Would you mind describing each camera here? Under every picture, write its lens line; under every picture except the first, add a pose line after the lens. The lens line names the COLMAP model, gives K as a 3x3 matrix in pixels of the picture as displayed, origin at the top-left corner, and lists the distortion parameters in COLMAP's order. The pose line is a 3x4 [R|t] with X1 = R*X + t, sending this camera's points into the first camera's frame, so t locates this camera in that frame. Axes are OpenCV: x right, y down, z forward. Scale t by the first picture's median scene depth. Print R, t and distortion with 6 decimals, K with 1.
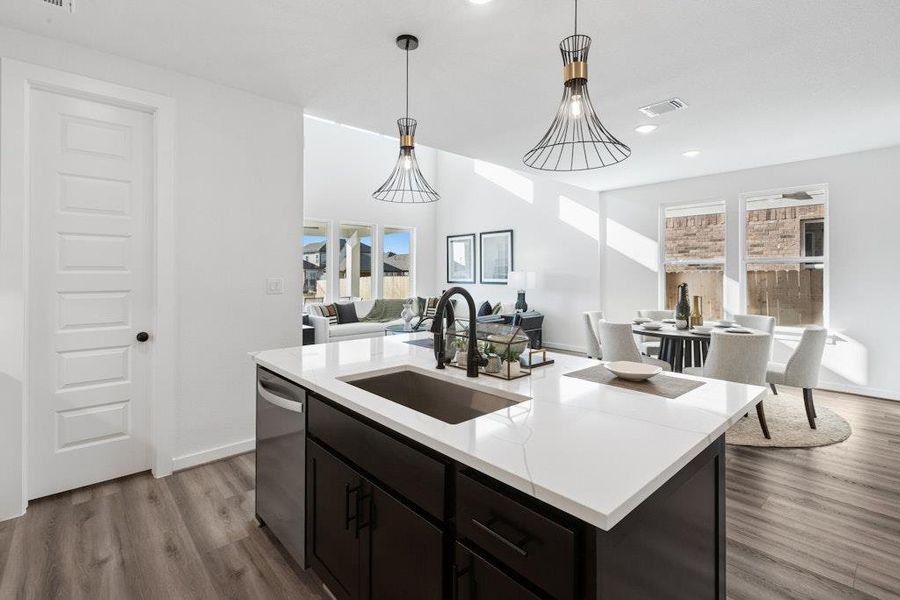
lens RADIAL K [[408.9, 0, 435.6], [0, 408.9, 275.2], [0, 0, 1]] dist [-0.000835, -0.000814]
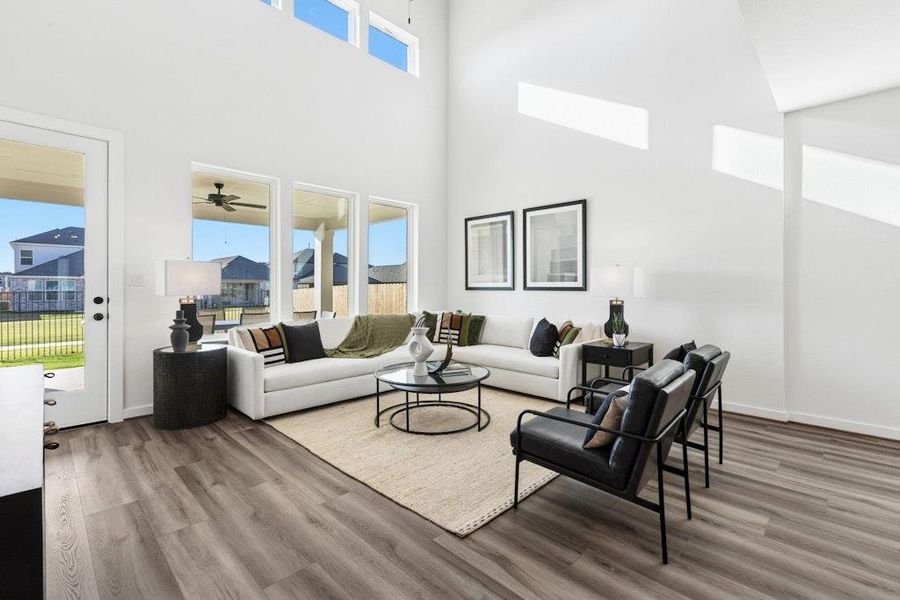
lens RADIAL K [[408.9, 0, 432.0], [0, 408.9, 284.5], [0, 0, 1]] dist [-0.000835, -0.000814]
pose [[0.998797, 0.001628, 0.049017, -0.066817], [-0.001210, 0.999963, -0.008559, 0.018726], [-0.049029, 0.008489, 0.998761, 0.411347]]
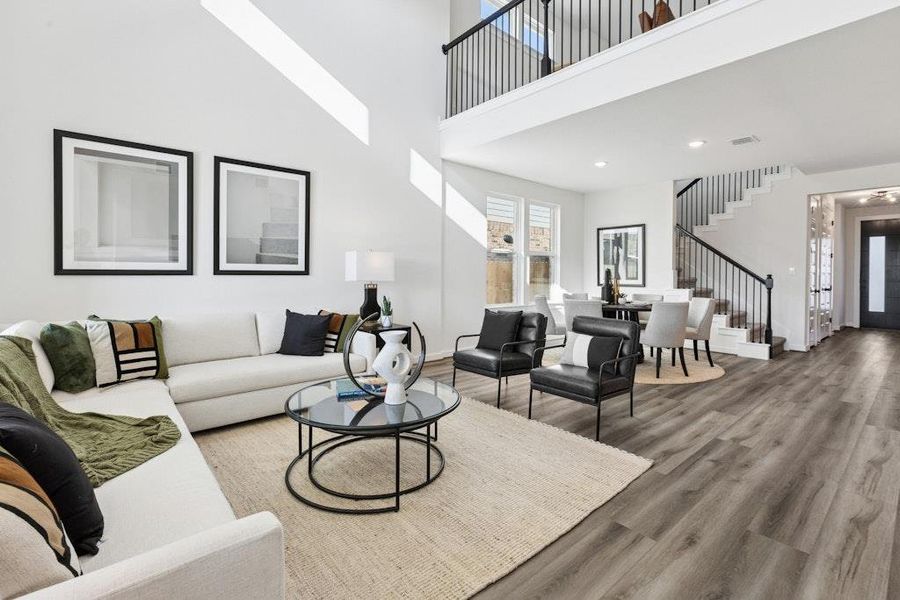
lens RADIAL K [[408.9, 0, 468.3], [0, 408.9, 274.7], [0, 0, 1]] dist [-0.000835, -0.000814]
pose [[-0.013178, -0.009102, 0.999872, -0.349189], [-0.006961, 0.999935, 0.009011, 0.016053], [-0.999889, -0.006841, -0.013240, 0.795998]]
